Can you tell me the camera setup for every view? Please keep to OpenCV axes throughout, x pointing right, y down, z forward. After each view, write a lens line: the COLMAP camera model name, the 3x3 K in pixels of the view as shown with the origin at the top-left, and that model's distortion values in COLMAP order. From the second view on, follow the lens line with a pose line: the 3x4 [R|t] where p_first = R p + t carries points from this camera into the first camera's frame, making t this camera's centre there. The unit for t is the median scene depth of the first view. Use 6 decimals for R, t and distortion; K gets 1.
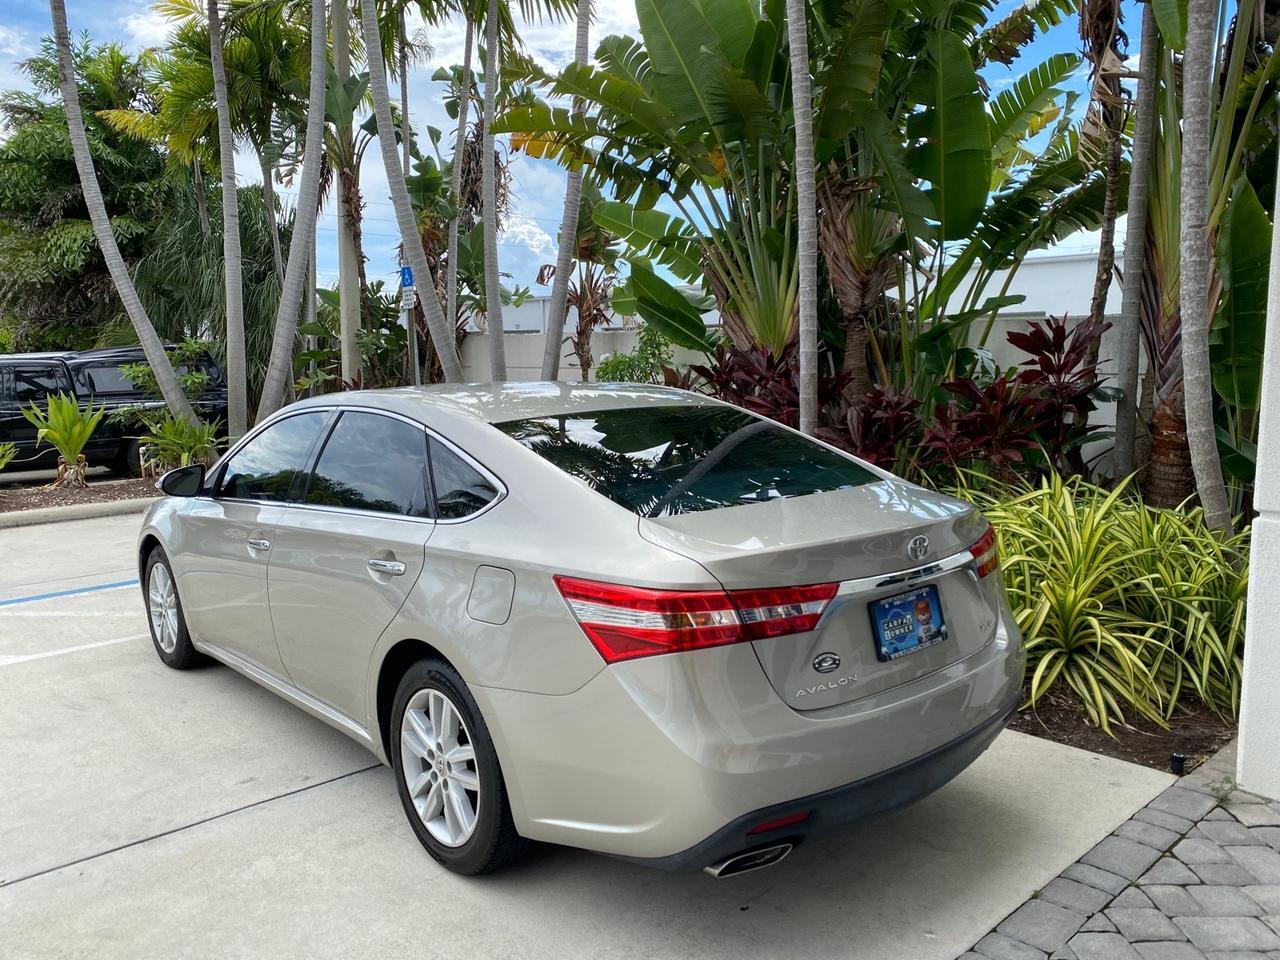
lens RADIAL K [[976.1, 0, 640.0], [0, 976.1, 480.0], [0, 0, 1]] dist [0.011886, -0.007824]
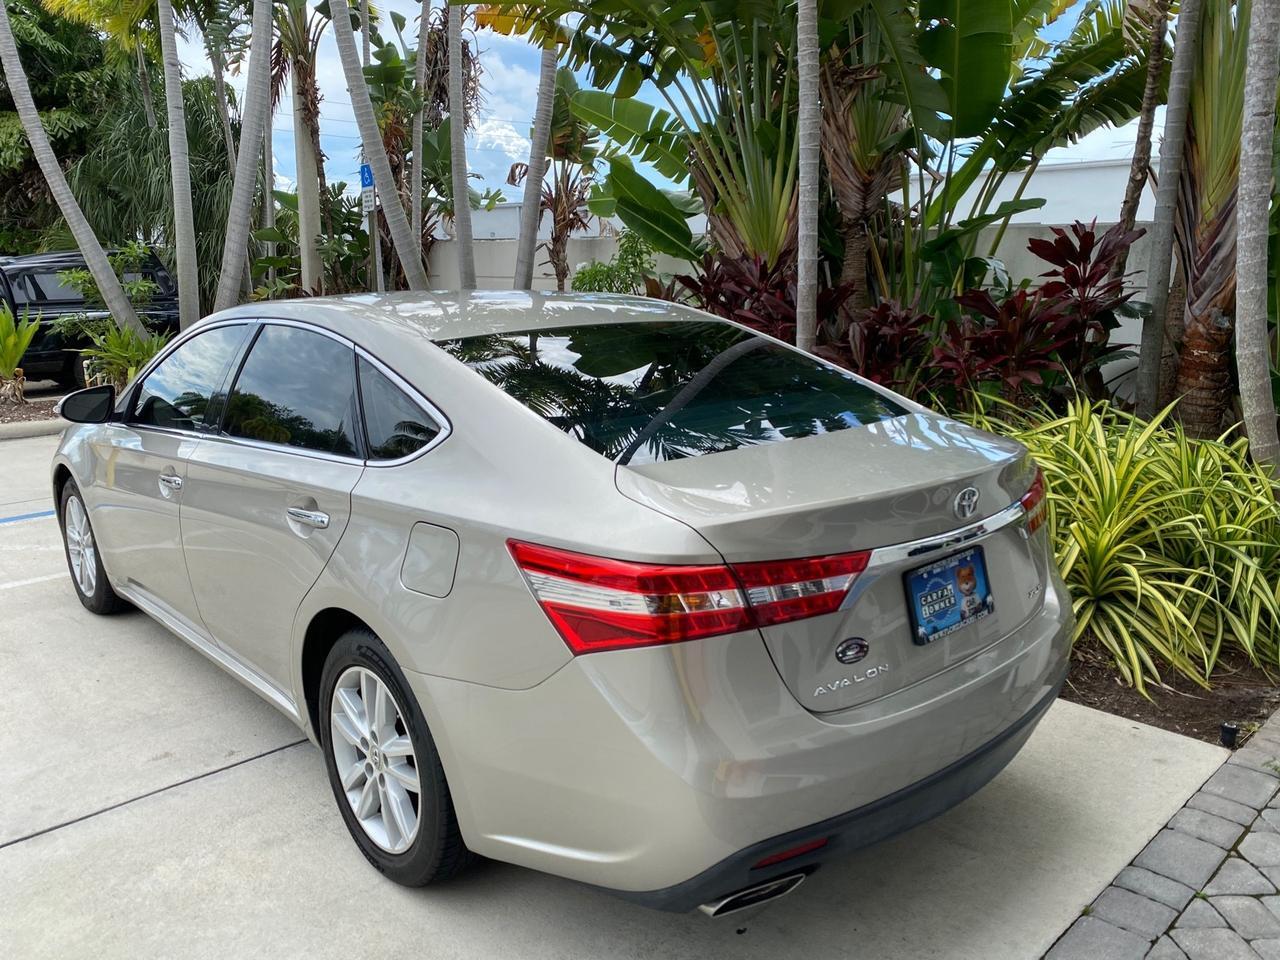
lens RADIAL K [[981.3, 0, 641.2], [0, 981.3, 477.1], [0, 0, 1]] dist [0.001302, 0.005752]
pose [[0.999765, 0.002588, 0.021513, 0.001548], [-0.004387, 0.996456, 0.084000, -0.010034], [-0.021219, -0.084074, 0.996234, 0.118545]]
